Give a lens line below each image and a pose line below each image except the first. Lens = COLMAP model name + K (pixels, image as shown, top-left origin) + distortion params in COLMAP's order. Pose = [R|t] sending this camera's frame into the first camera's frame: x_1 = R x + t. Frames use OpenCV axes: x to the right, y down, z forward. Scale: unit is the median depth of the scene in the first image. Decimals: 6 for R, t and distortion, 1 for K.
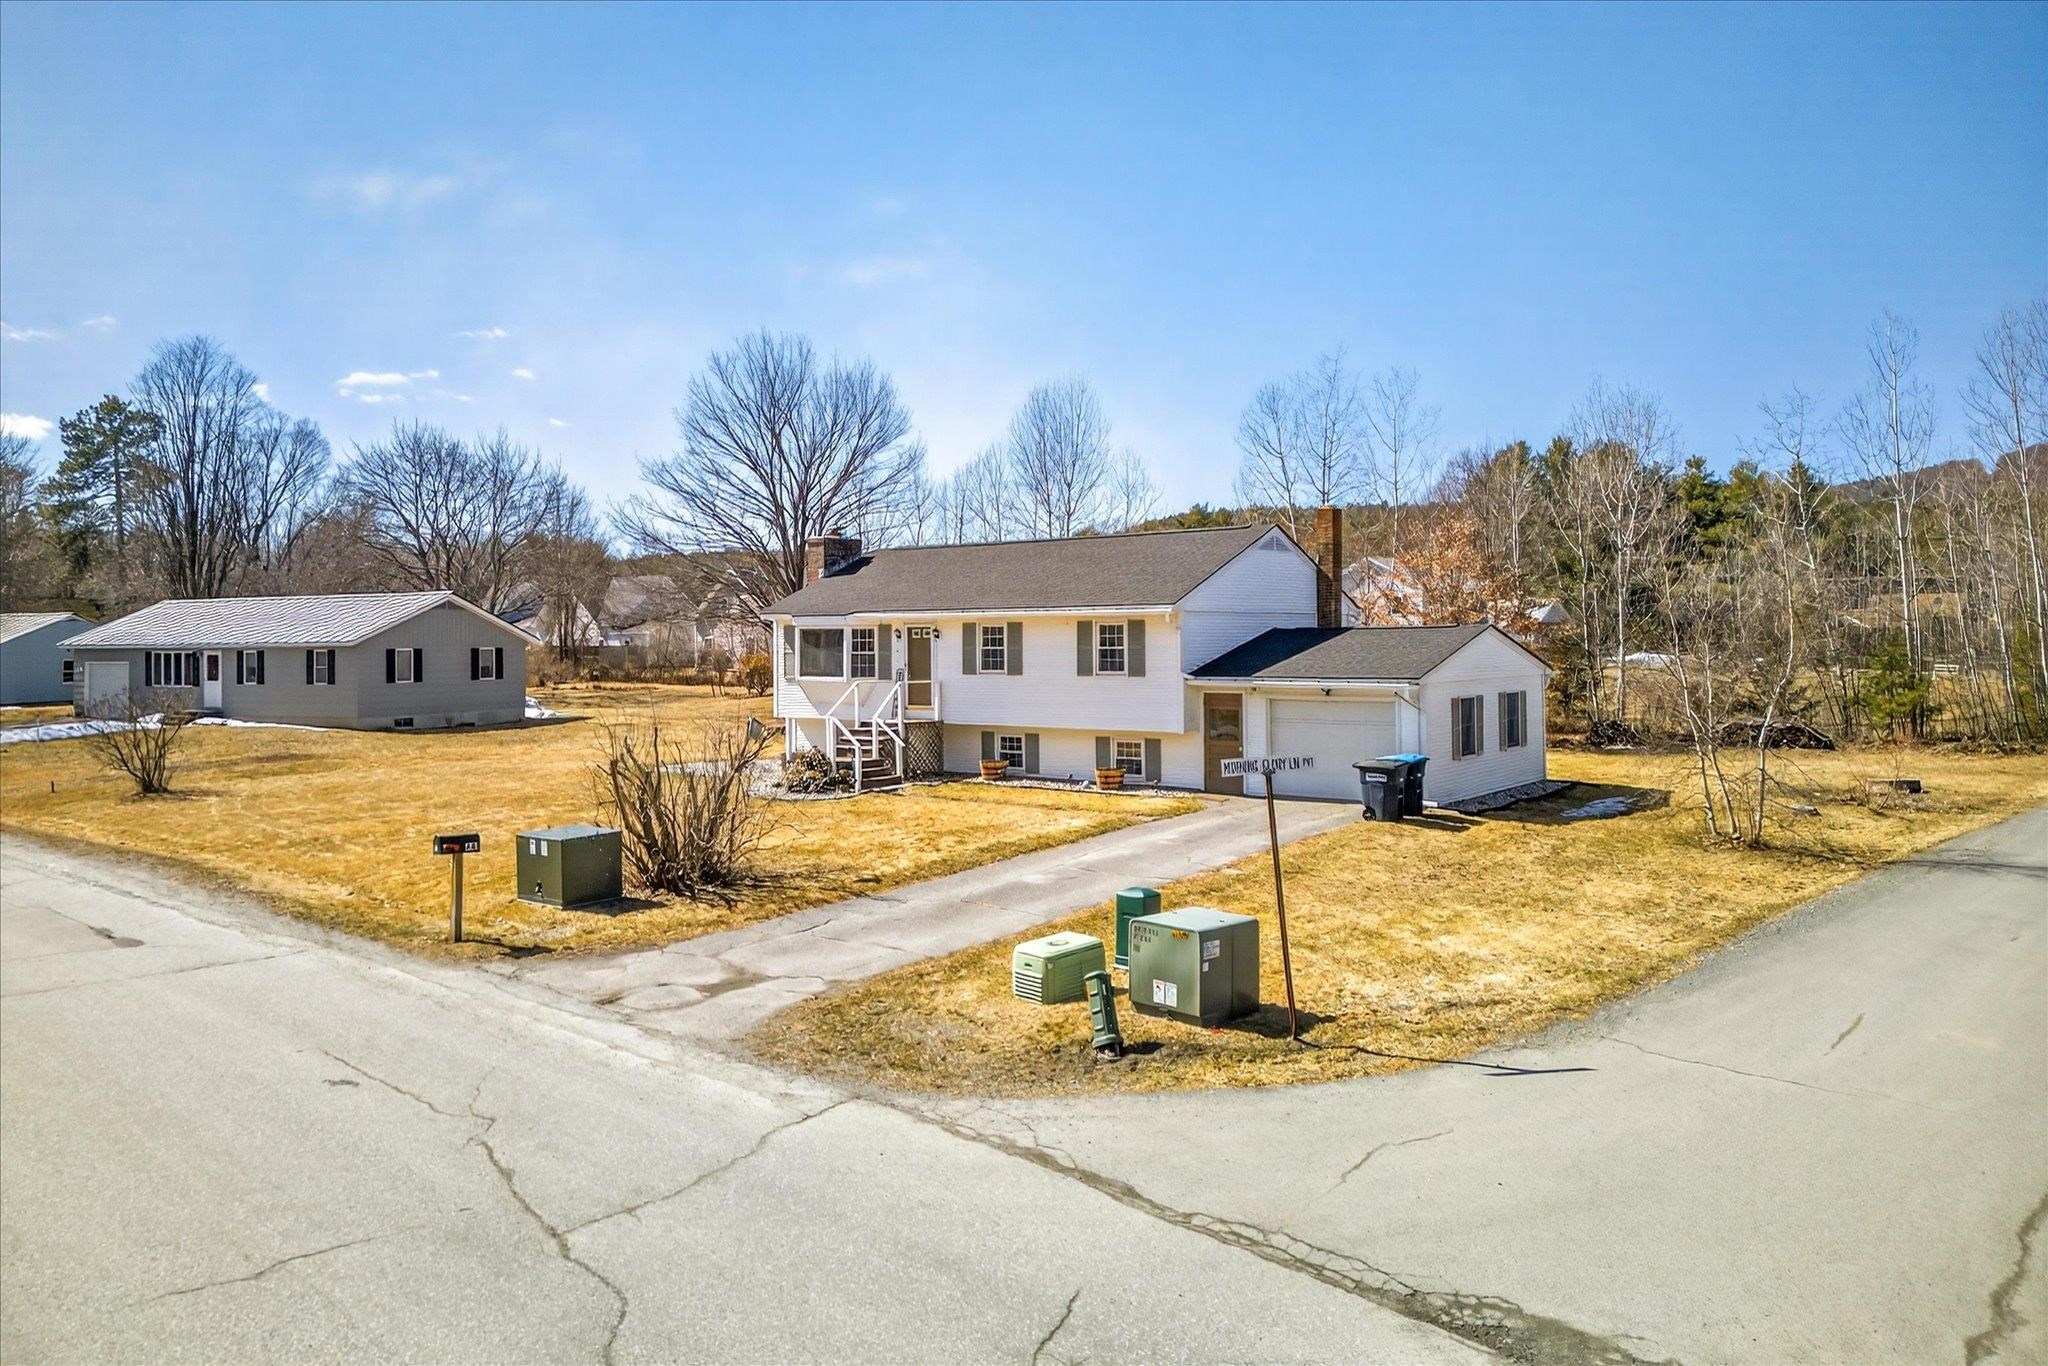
lens RADIAL K [[1479.9, 0, 1034.1], [0, 1479.9, 666.4], [0, 0, 1]] dist [0.054899, -0.014275]
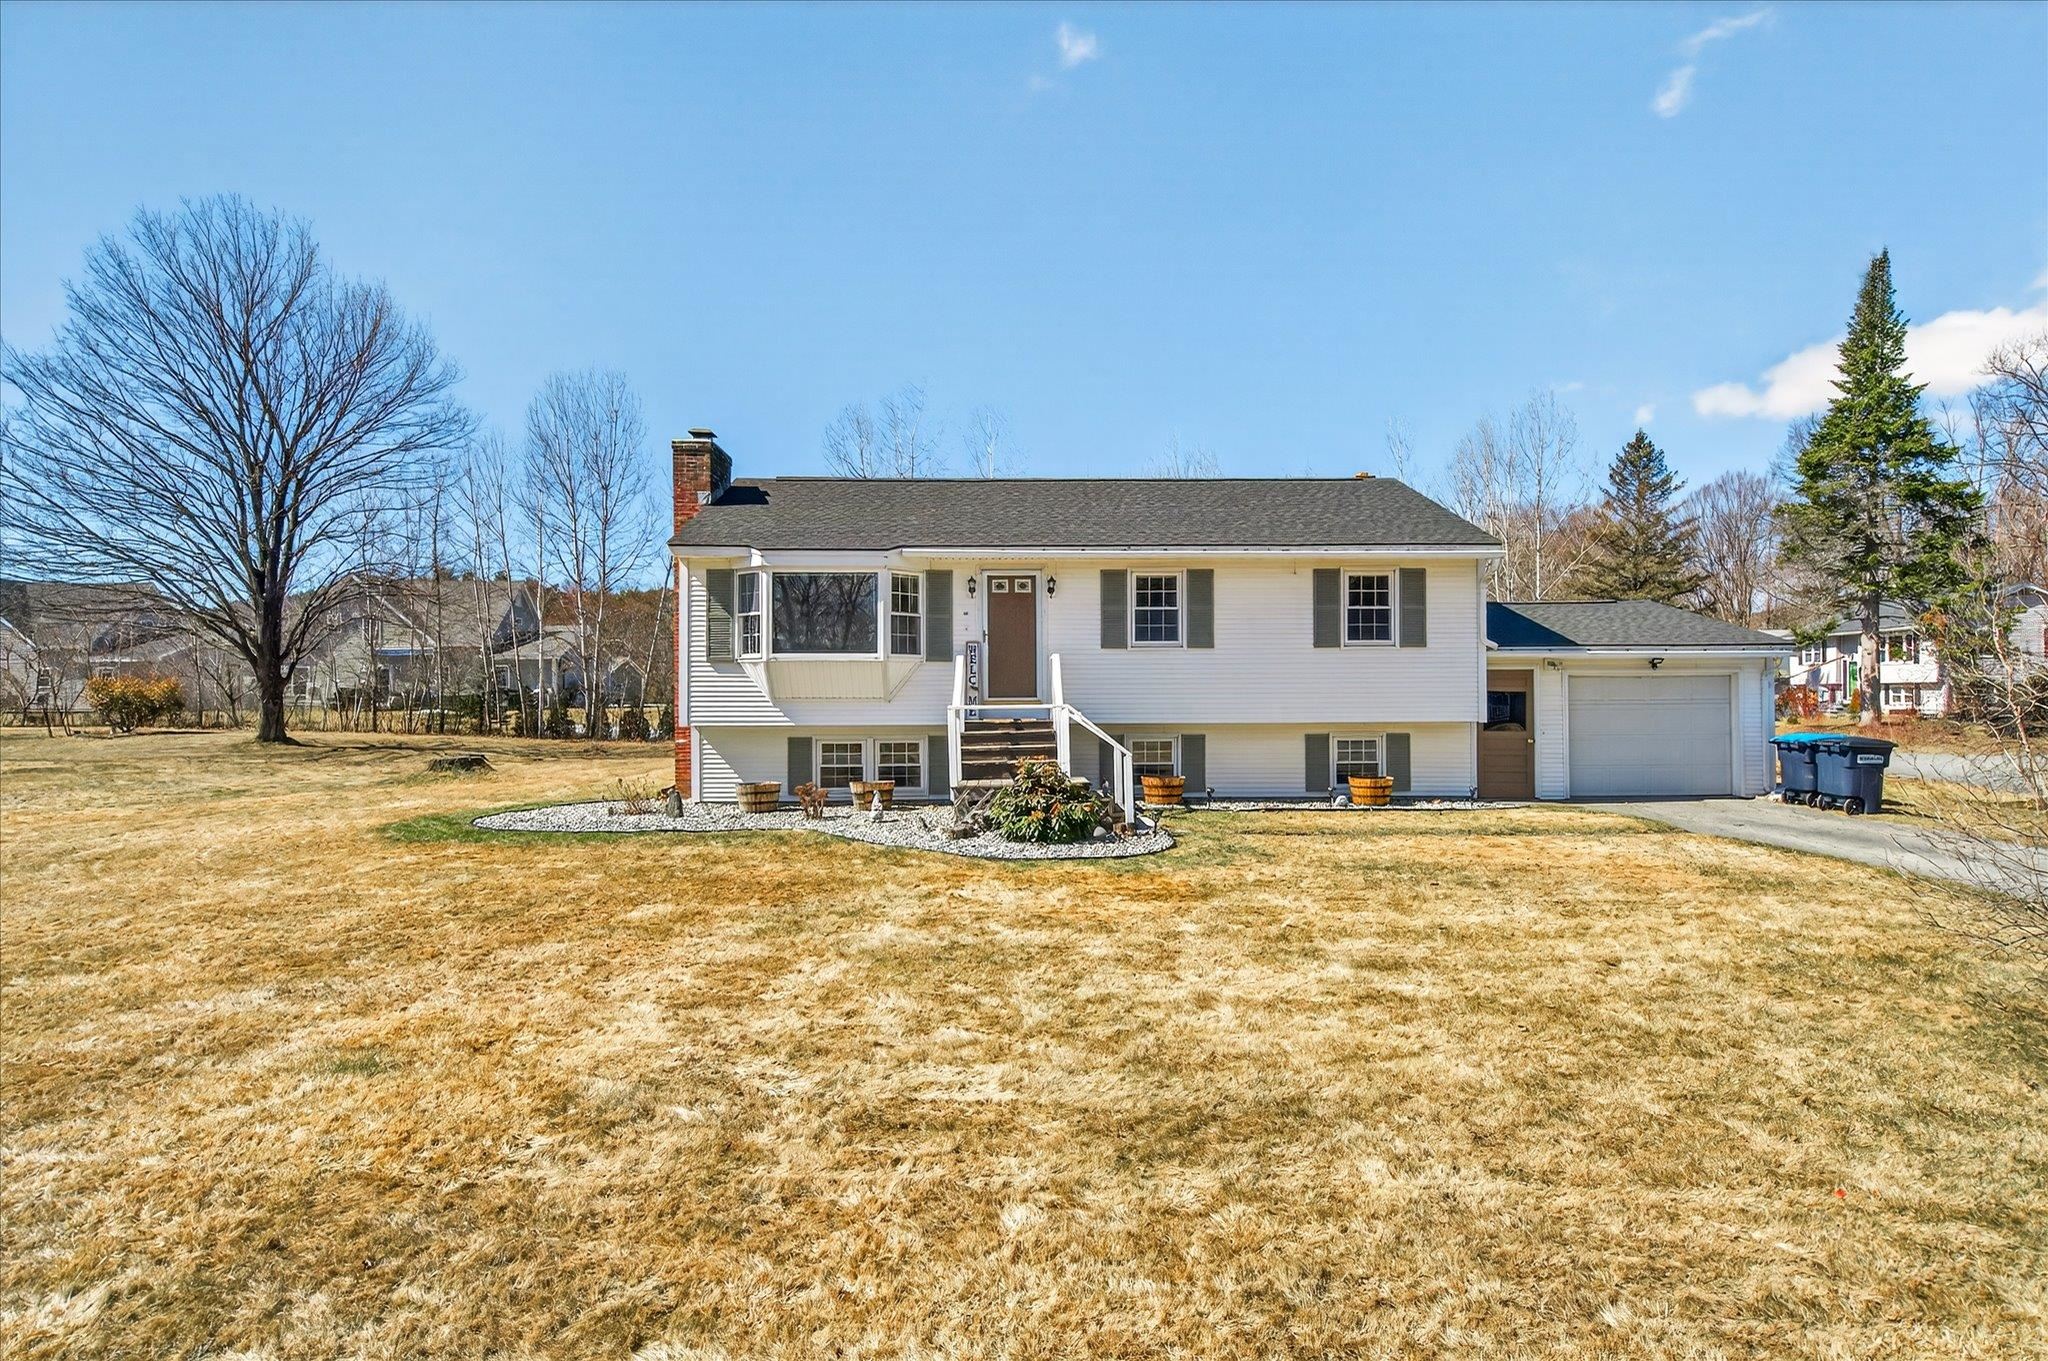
lens RADIAL K [[1076.1, 0, 1049.9], [0, 1076.1, 702.3], [0, 0, 1]] dist [0.002943, -0.000488]
pose [[0.777990, 0.004961, 0.628256, -0.378953], [0.010360, 0.999732, -0.020723, 0.040872], [-0.628191, 0.022631, 0.777730, 0.658957]]
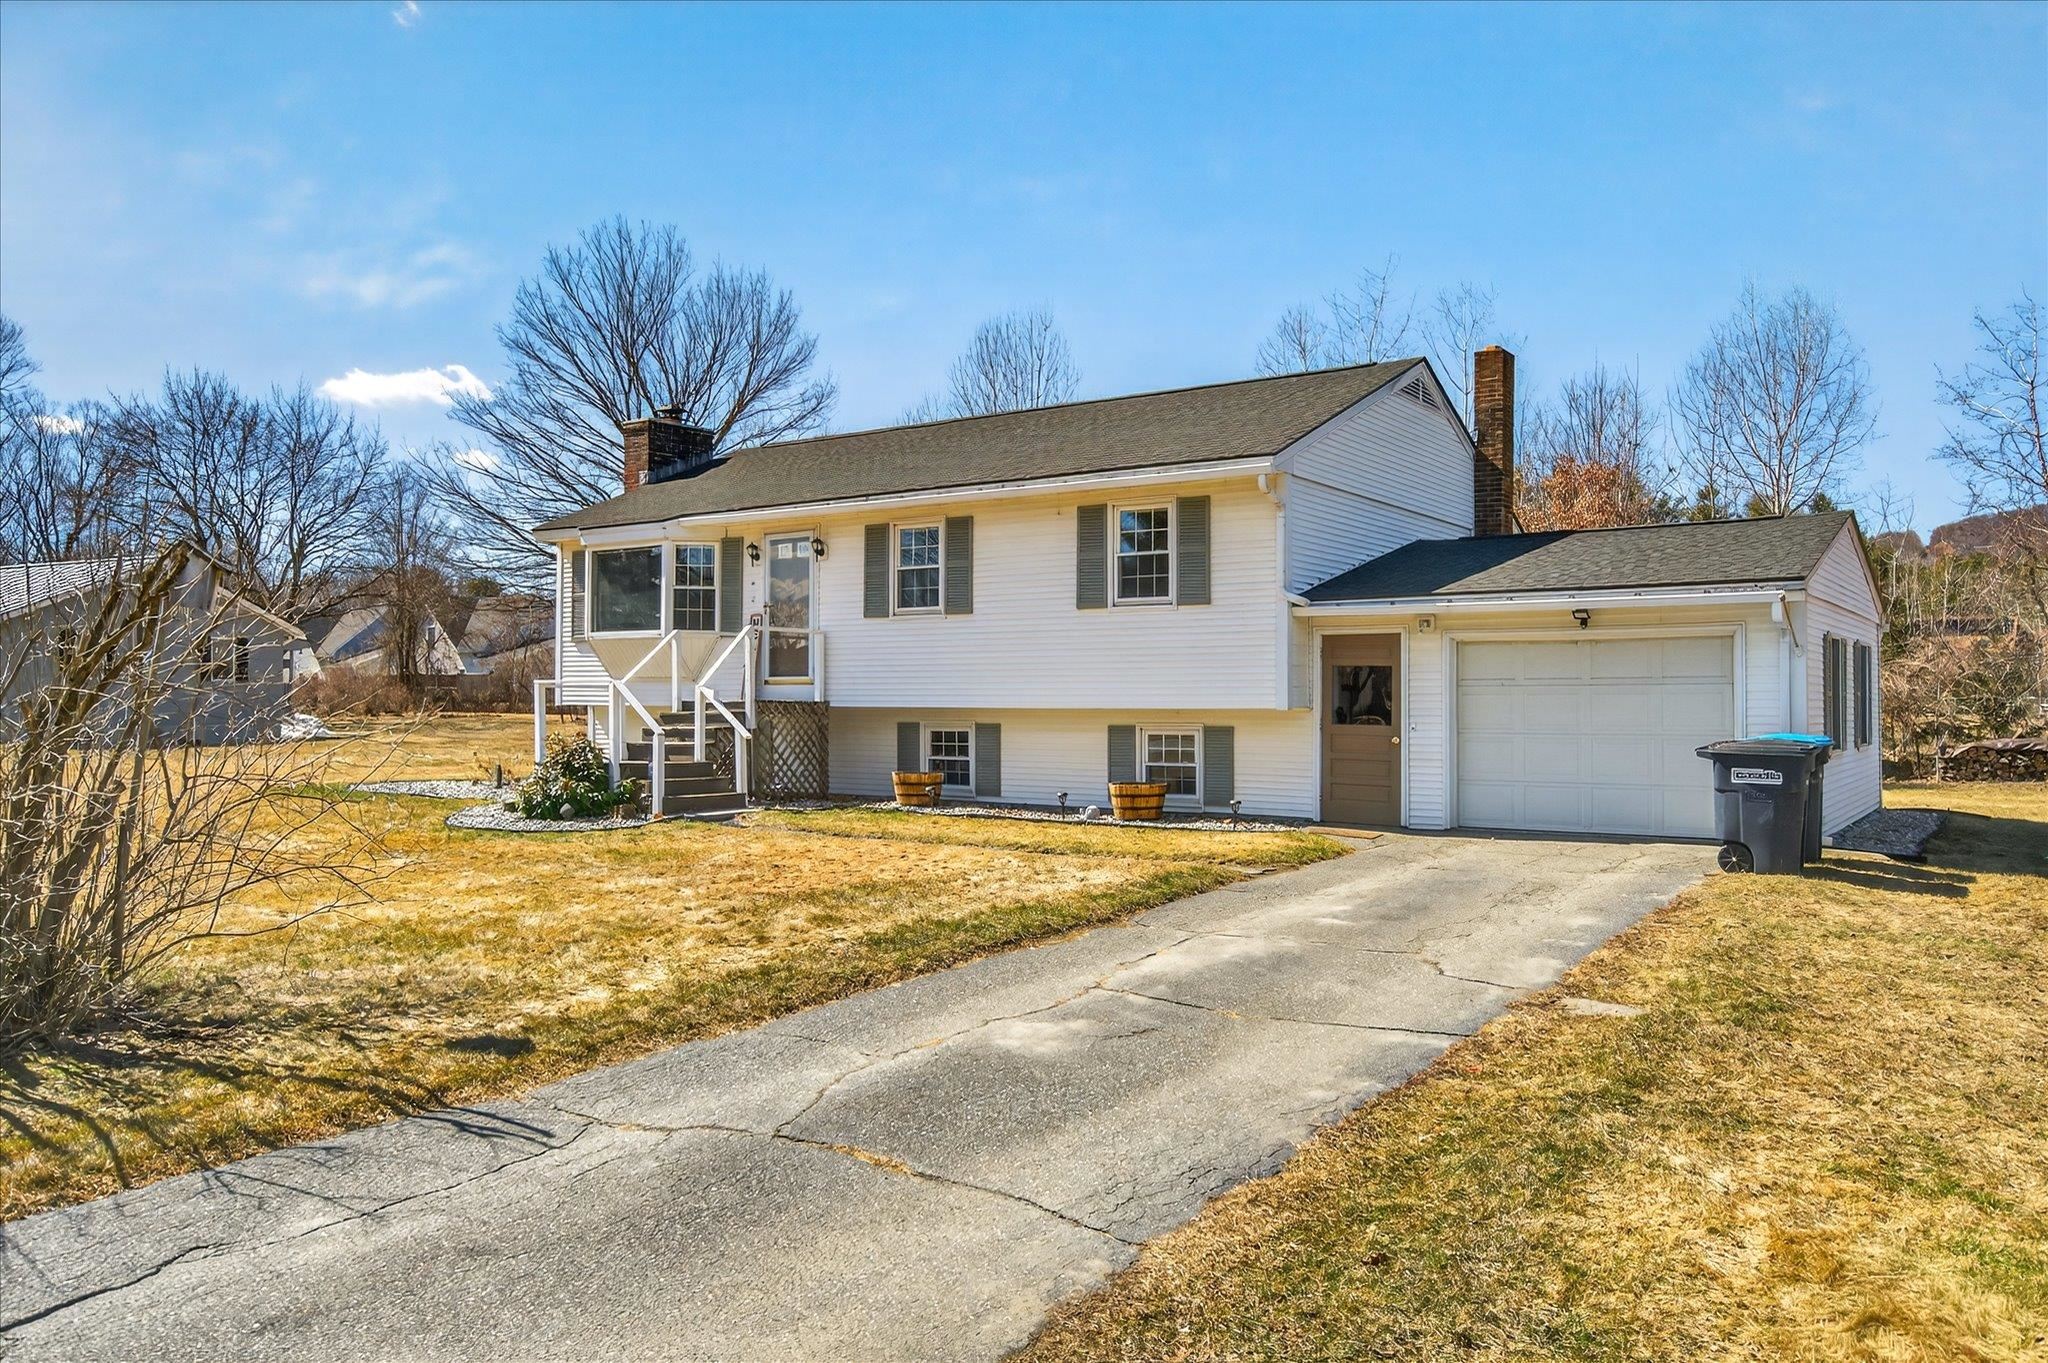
lens RADIAL K [[1577.7, 0, 1011.5], [0, 1577.7, 674.5], [0, 0, 1]] dist [-0.025439, 0.036627]
pose [[0.999641, 0.009685, 0.024991, -0.008026], [-0.008804, 0.999345, -0.035103, 0.048866], [-0.025315, 0.034870, 0.999071, 0.417229]]
